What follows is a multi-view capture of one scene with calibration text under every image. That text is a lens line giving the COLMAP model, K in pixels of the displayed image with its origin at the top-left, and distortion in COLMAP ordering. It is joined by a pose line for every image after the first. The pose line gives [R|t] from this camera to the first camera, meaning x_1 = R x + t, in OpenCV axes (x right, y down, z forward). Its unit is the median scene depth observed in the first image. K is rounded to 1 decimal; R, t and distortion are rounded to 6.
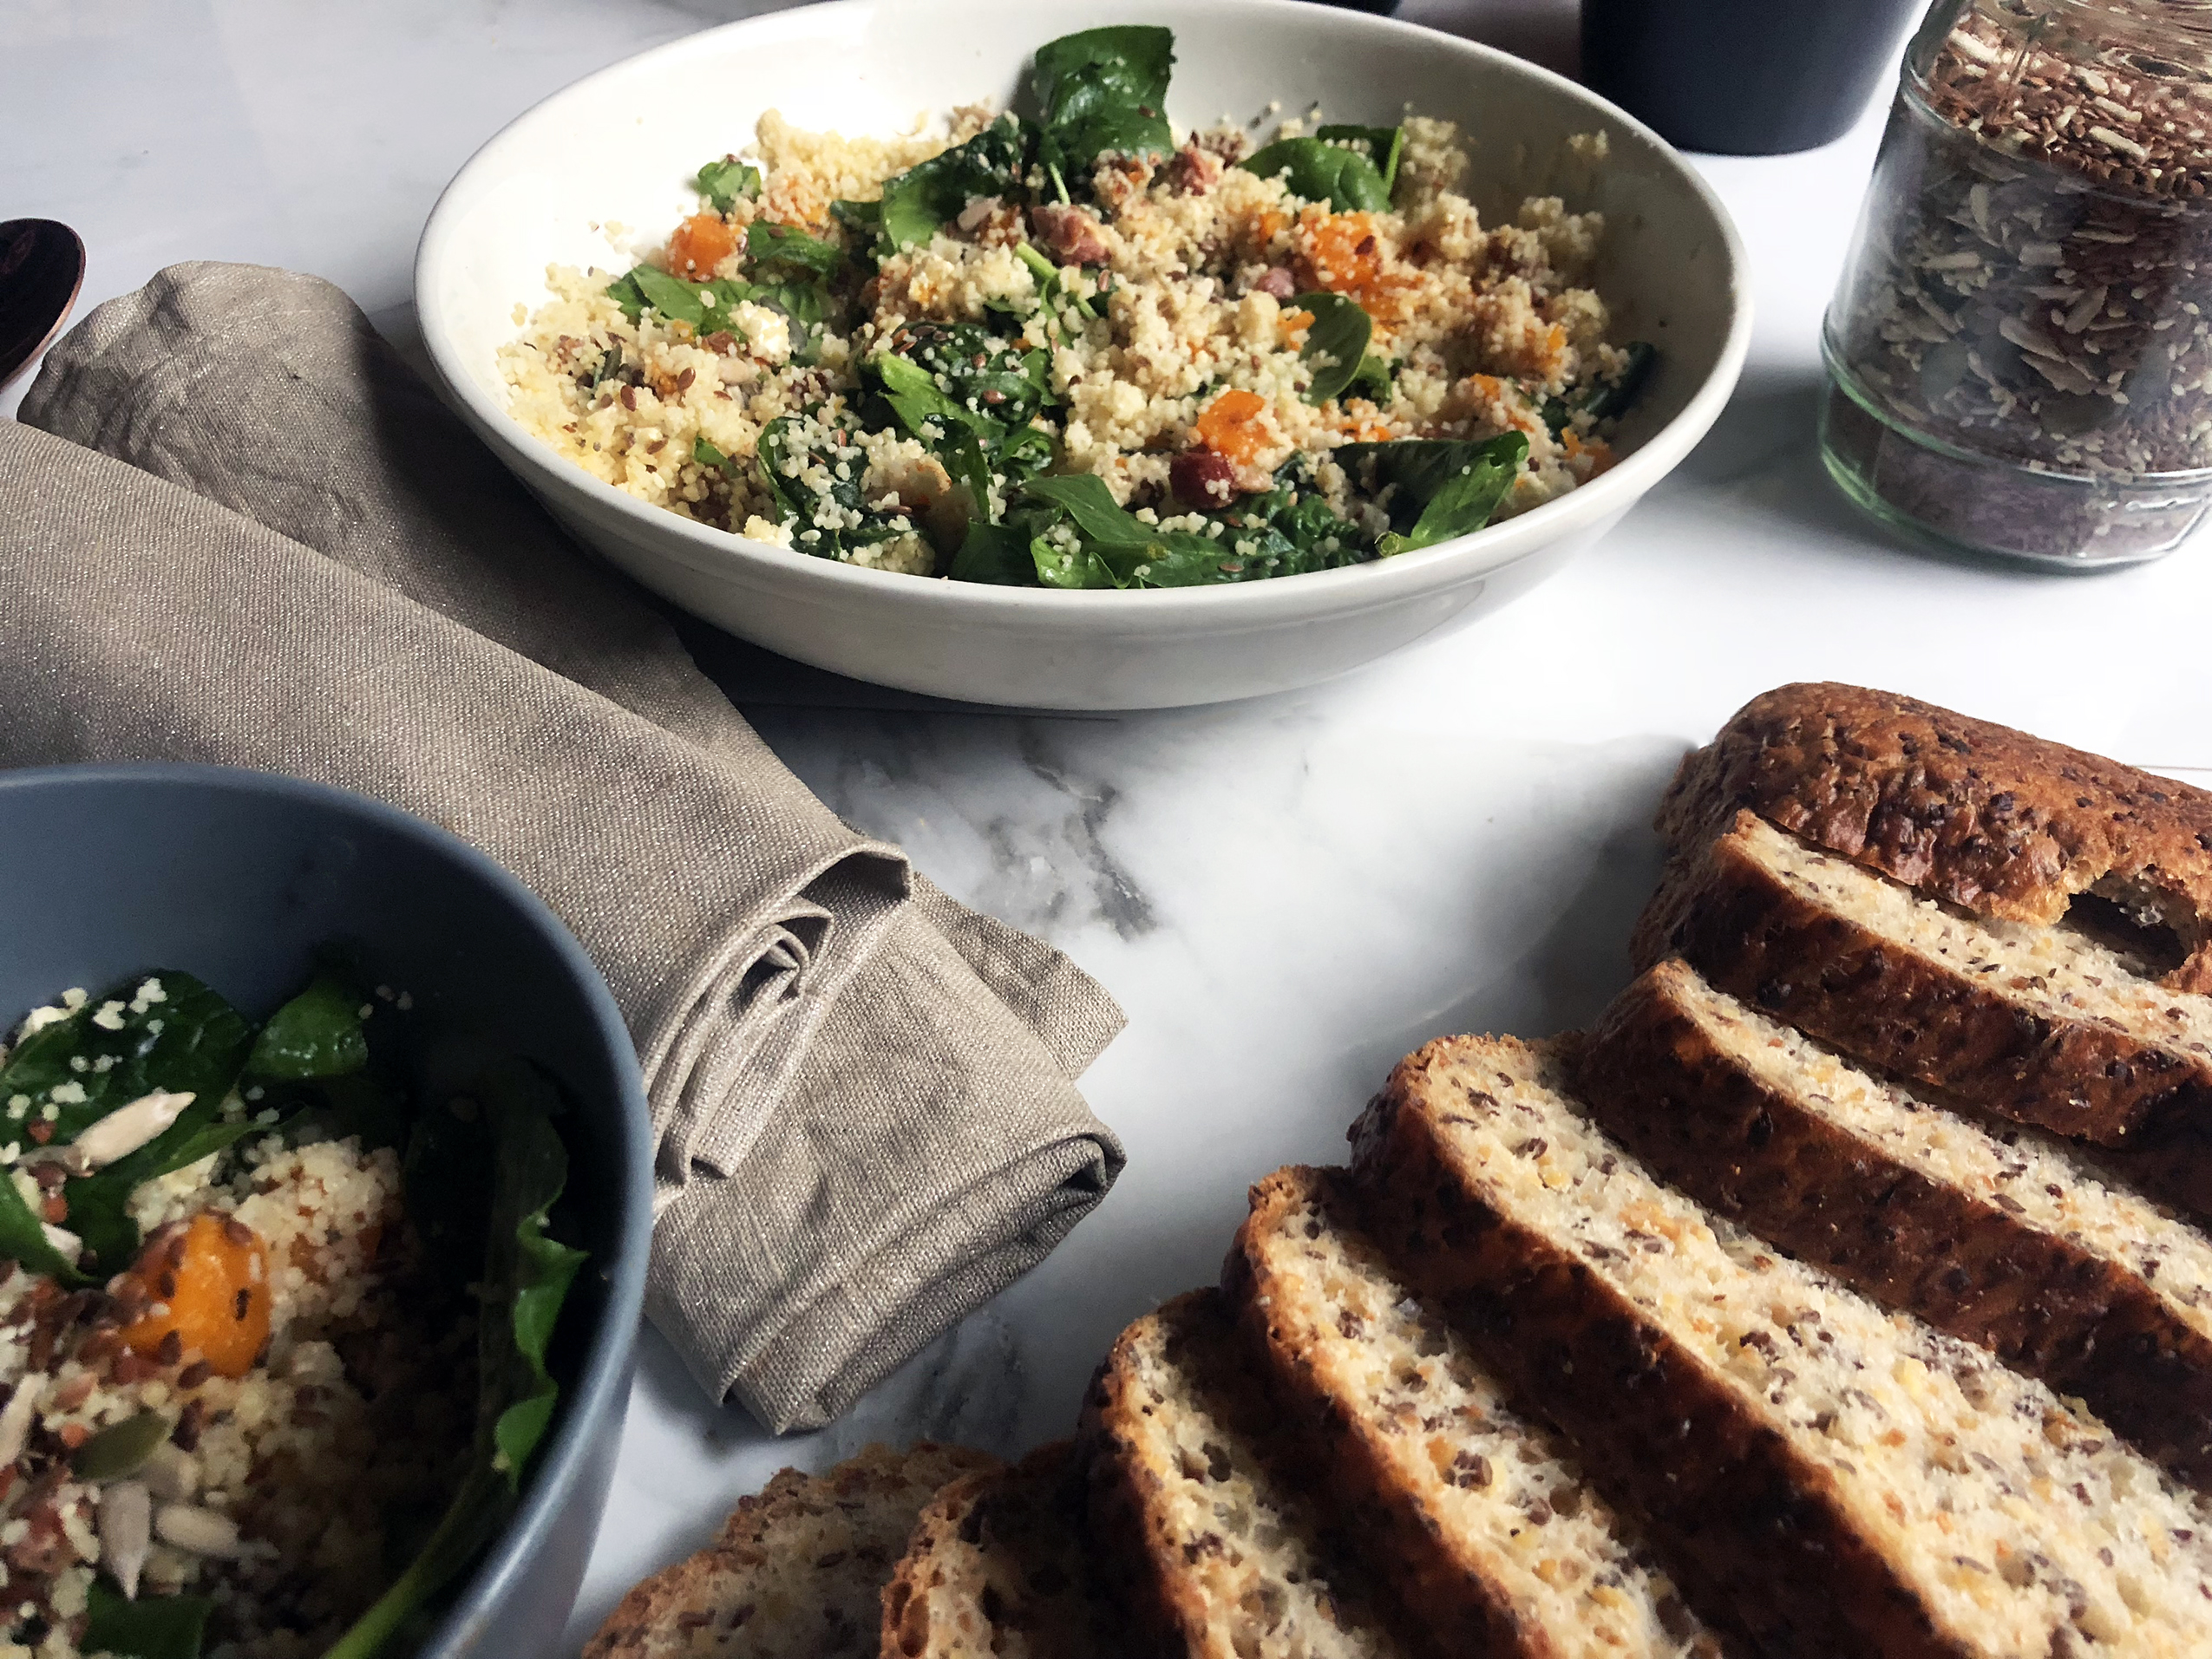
lens RADIAL K [[1835.0, 0, 1097.2], [0, 1835.0, 808.7], [0, 0, 1]] dist [0.002989, 0.007815]
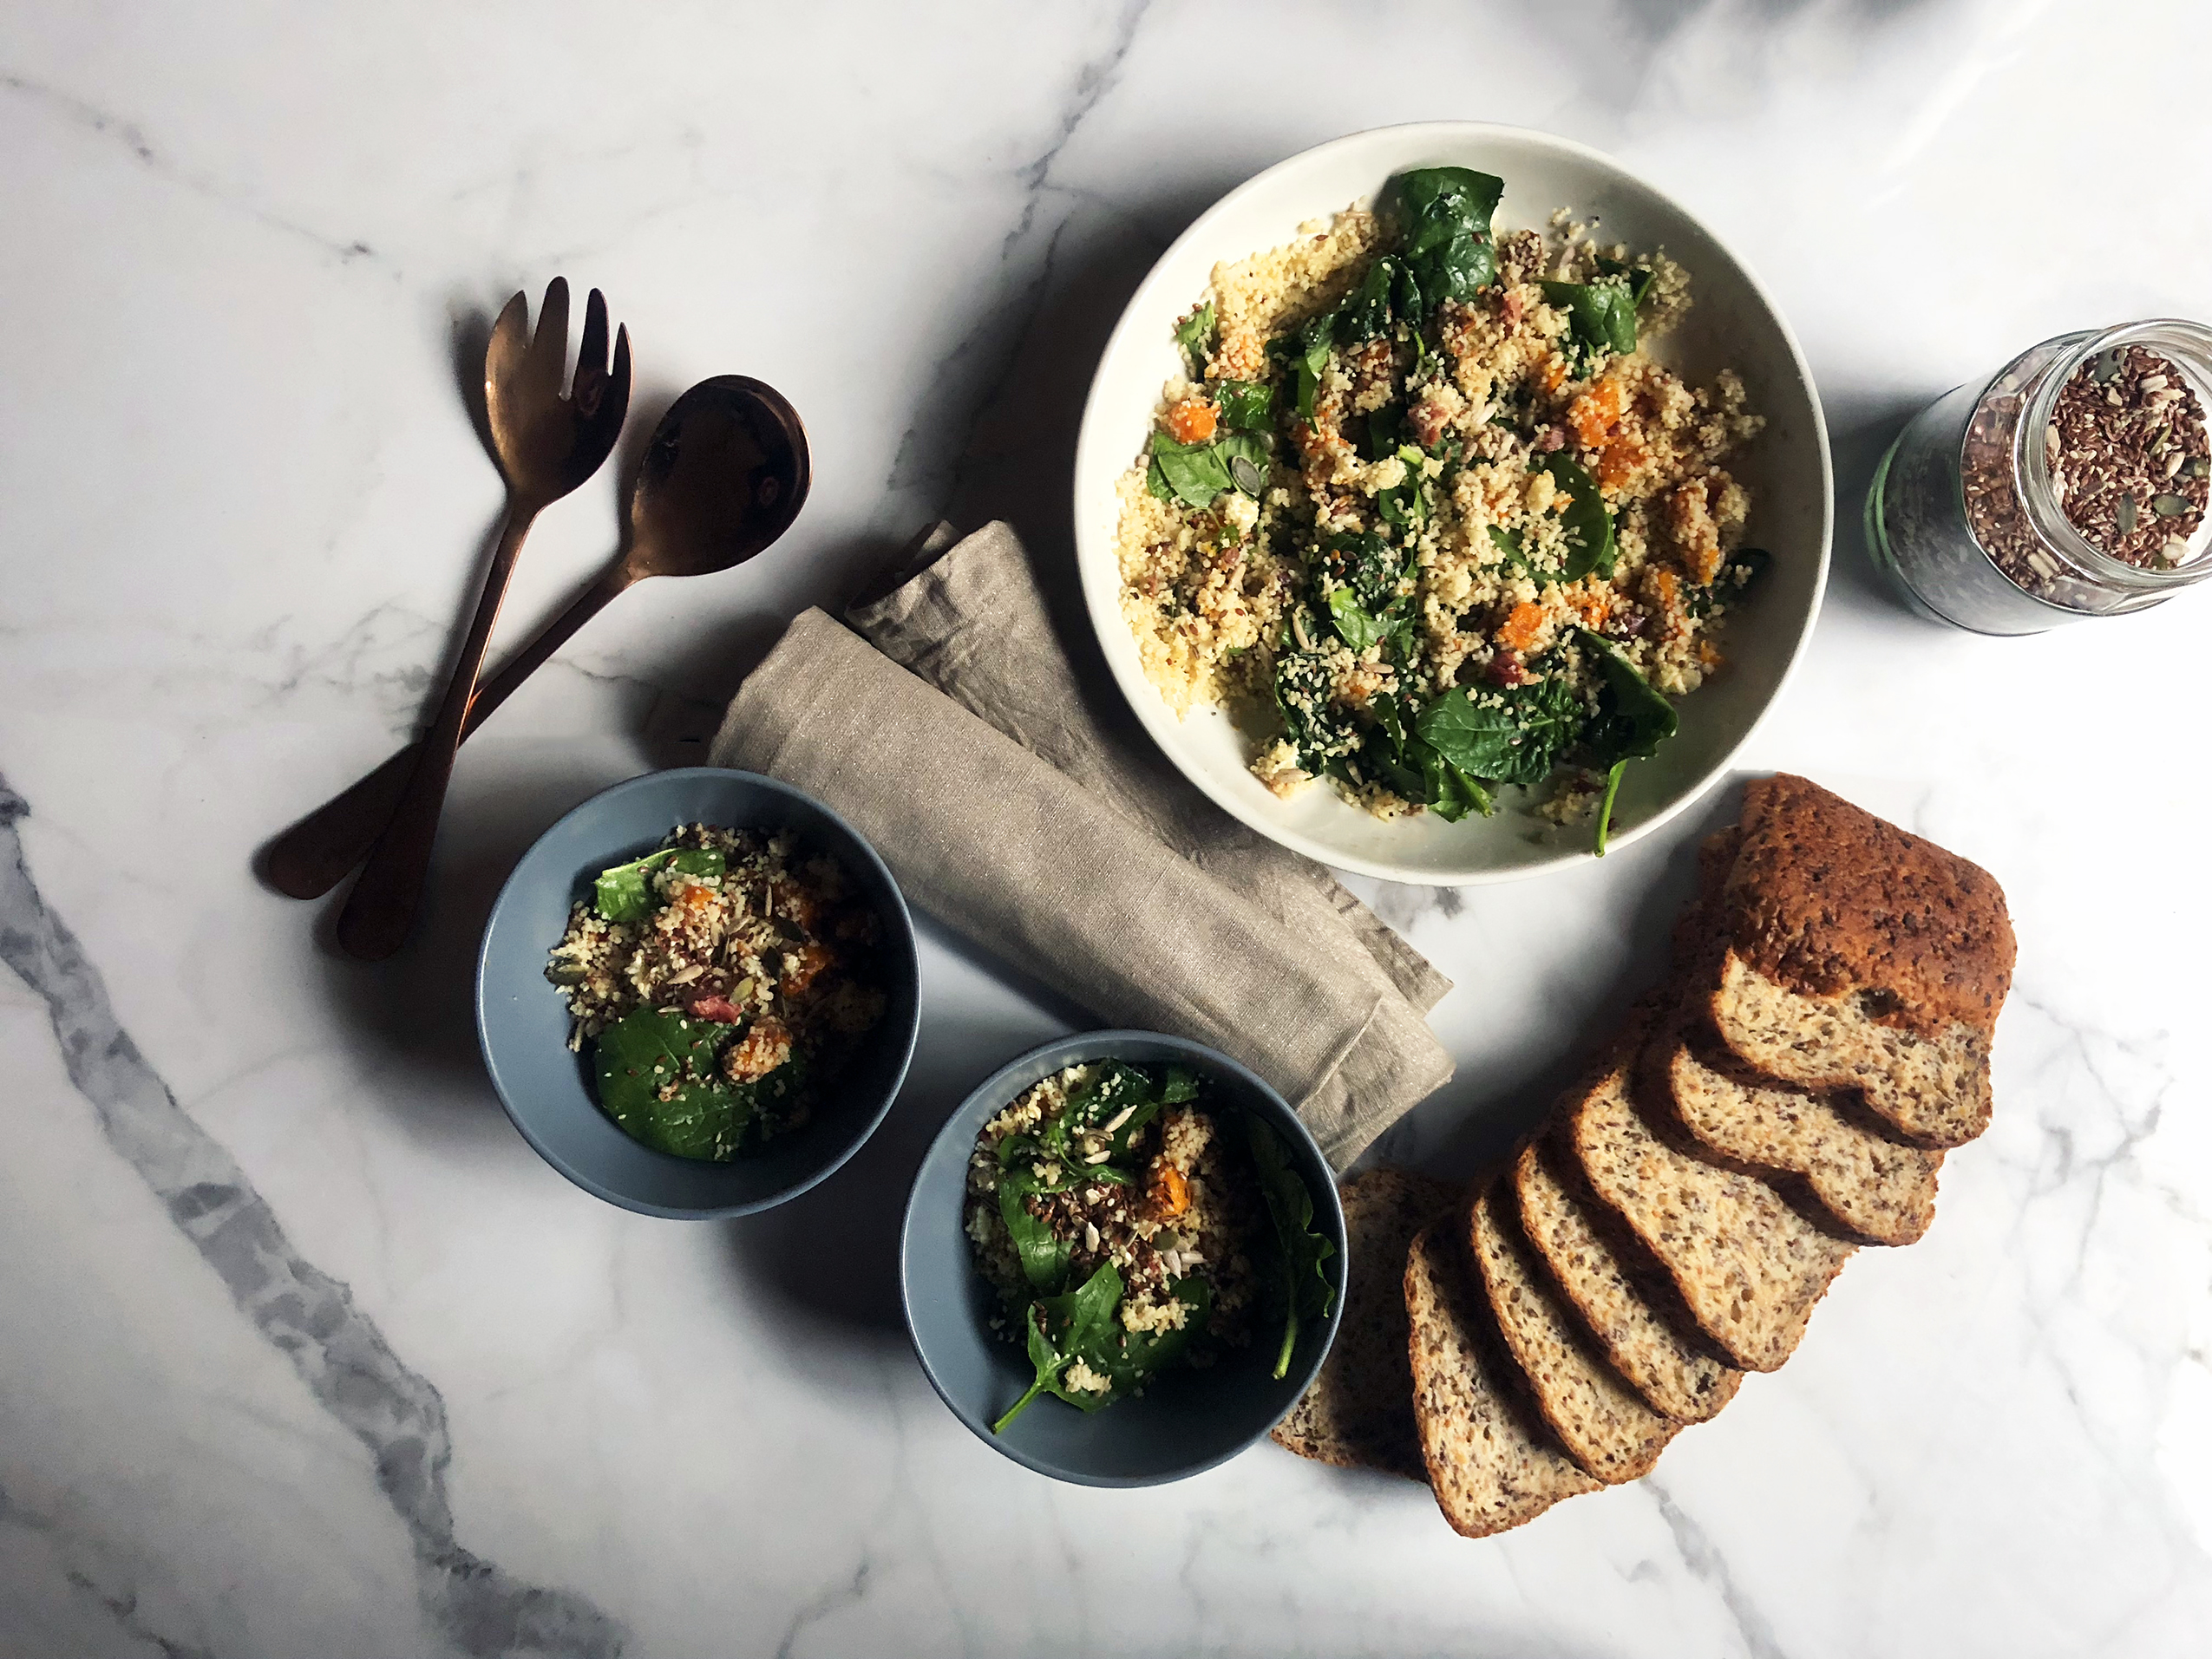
lens RADIAL K [[1806.2, 0, 1089.1], [0, 1806.2, 800.8], [0, 0, 1]] dist [0.064327, -0.190087]
pose [[0.999784, -0.019736, -0.006489, -0.341353], [0.018323, 0.690433, 0.723164, -1.372081], [-0.009793, -0.723127, 0.690646, -0.358962]]
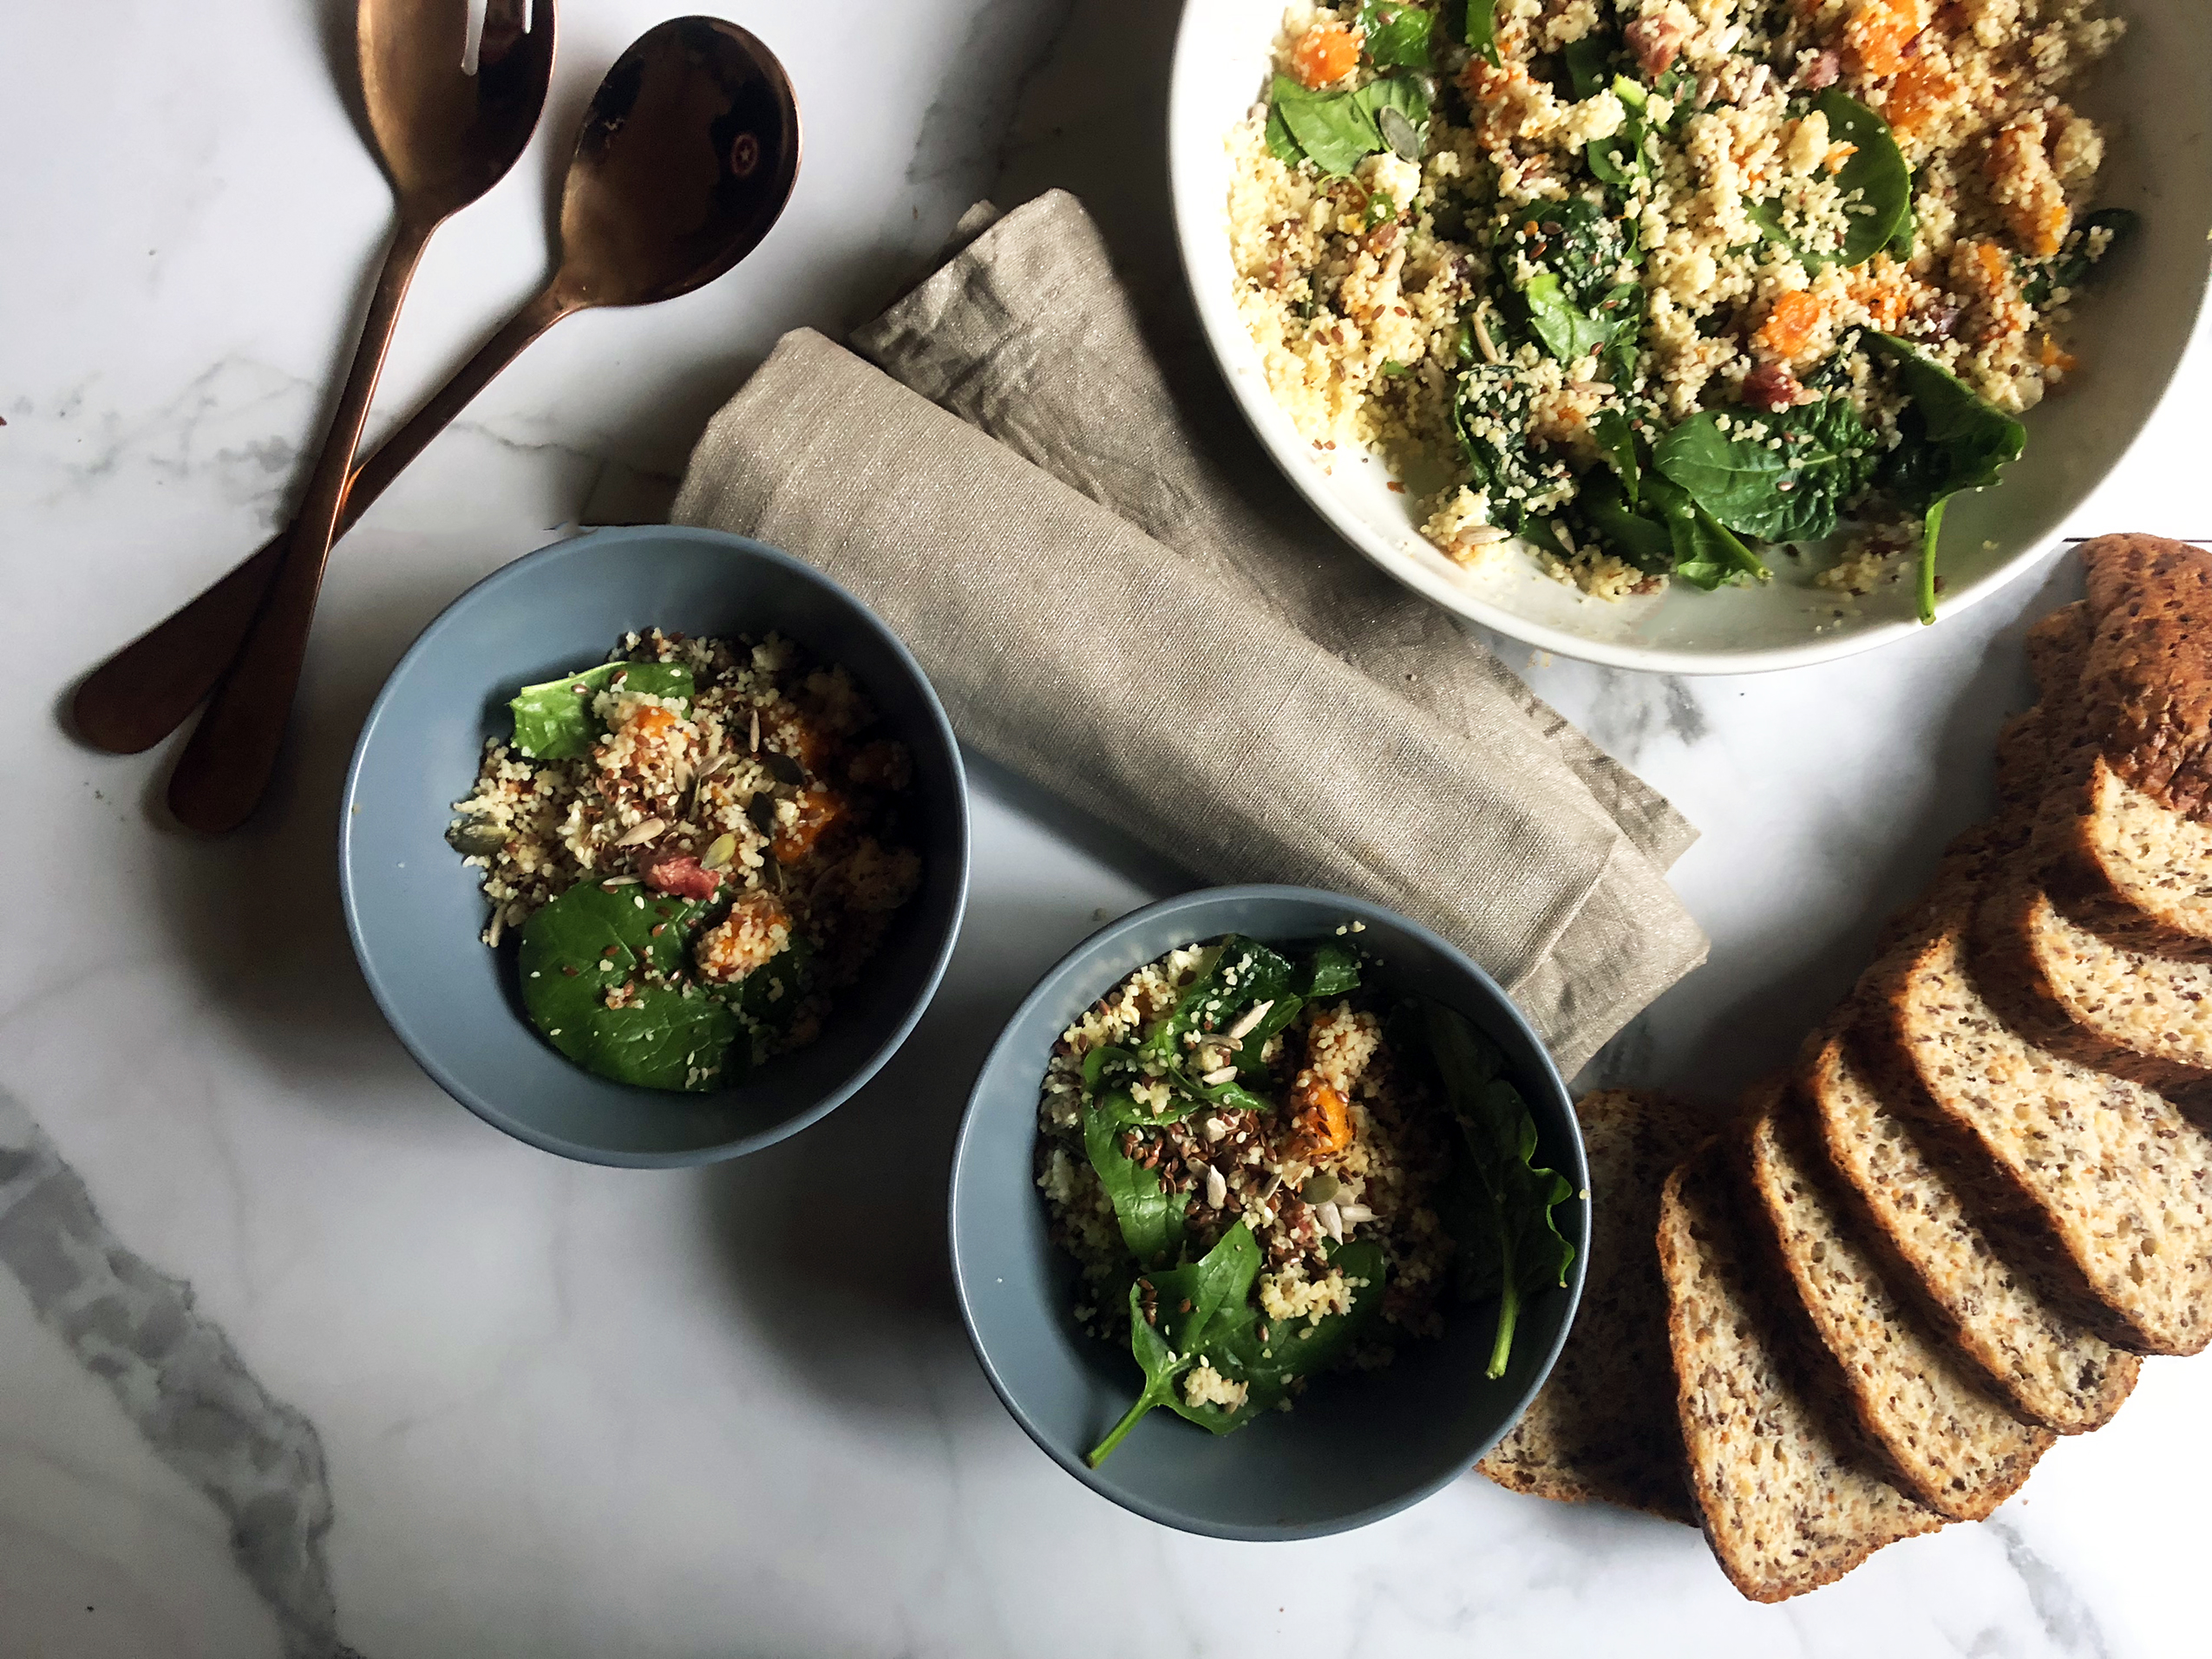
lens RADIAL K [[1835.0, 0, 1097.2], [0, 1835.0, 808.7], [0, 0, 1]] dist [0.002989, 0.007815]
pose [[0.999018, -0.043016, -0.010612, -0.415627], [0.037949, 0.707169, 0.706026, -0.893212], [-0.022866, -0.705735, 0.708107, -0.163375]]
